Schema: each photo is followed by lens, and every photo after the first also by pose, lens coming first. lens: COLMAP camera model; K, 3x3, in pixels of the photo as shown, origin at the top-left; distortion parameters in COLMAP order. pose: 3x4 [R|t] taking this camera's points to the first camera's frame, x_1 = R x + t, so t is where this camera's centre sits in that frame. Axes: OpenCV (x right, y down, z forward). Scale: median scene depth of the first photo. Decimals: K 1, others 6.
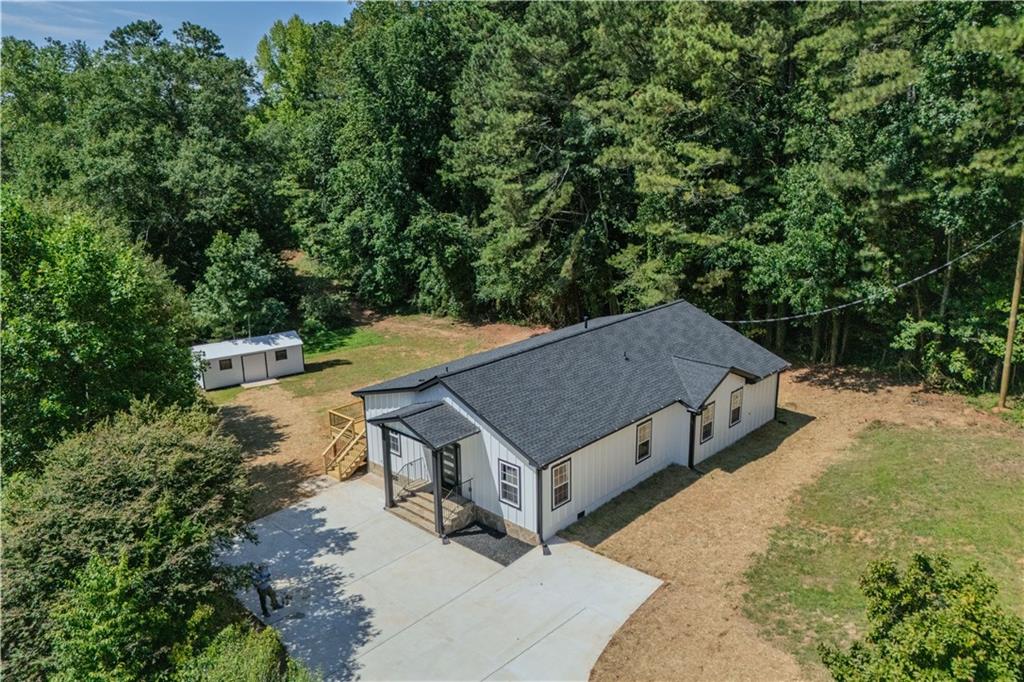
lens RADIAL K [[717.9, 0, 512.0], [0, 717.9, 341.0], [0, 0, 1]] dist [0.027073, -0.002353]
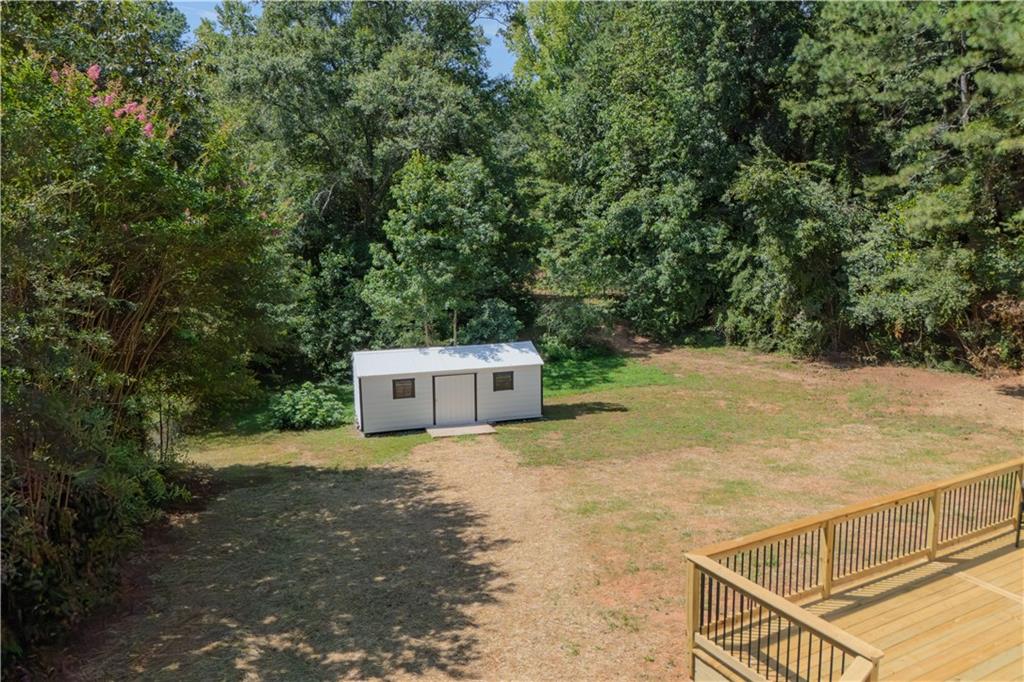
lens RADIAL K [[739.6, 0, 512.0], [0, 739.6, 341.0], [0, 0, 1]] dist [0.033657, -0.003041]
pose [[0.950514, 0.053483, -0.306045, -0.164998], [-0.083138, 0.992933, -0.084688, 0.039575], [0.299353, 0.105942, 0.948243, 0.532527]]
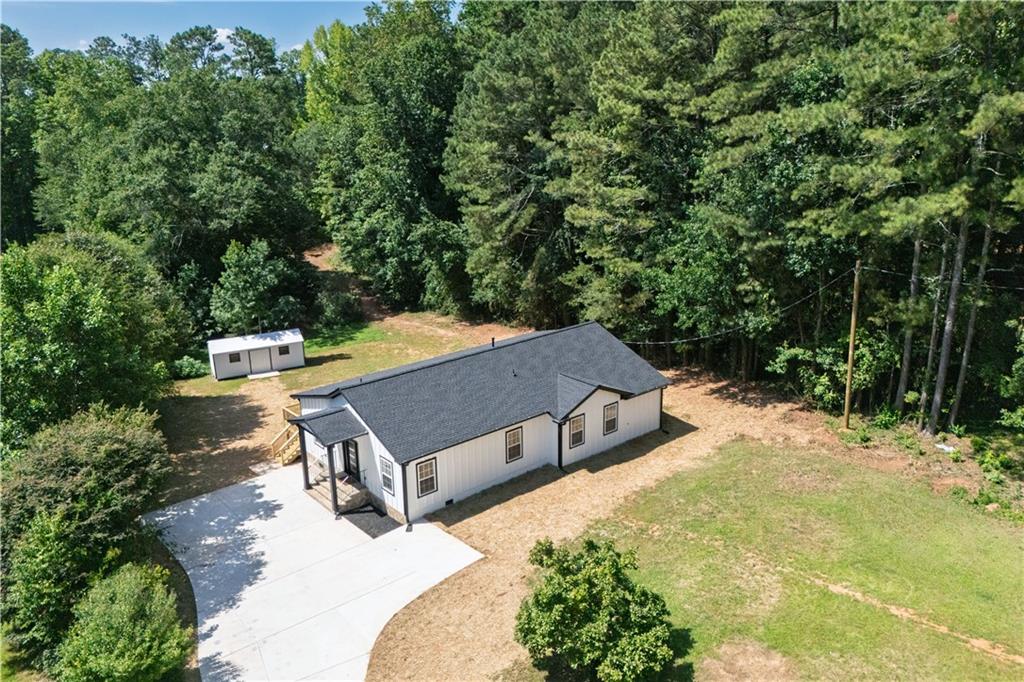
lens RADIAL K [[739.6, 0, 512.0], [0, 739.6, 341.0], [0, 0, 1]] dist [0.033657, -0.003041]
pose [[0.994226, 0.030595, -0.102853, 0.174719], [-0.027956, 0.999244, 0.027005, -0.040917], [0.103601, -0.023974, 0.994330, -0.142266]]
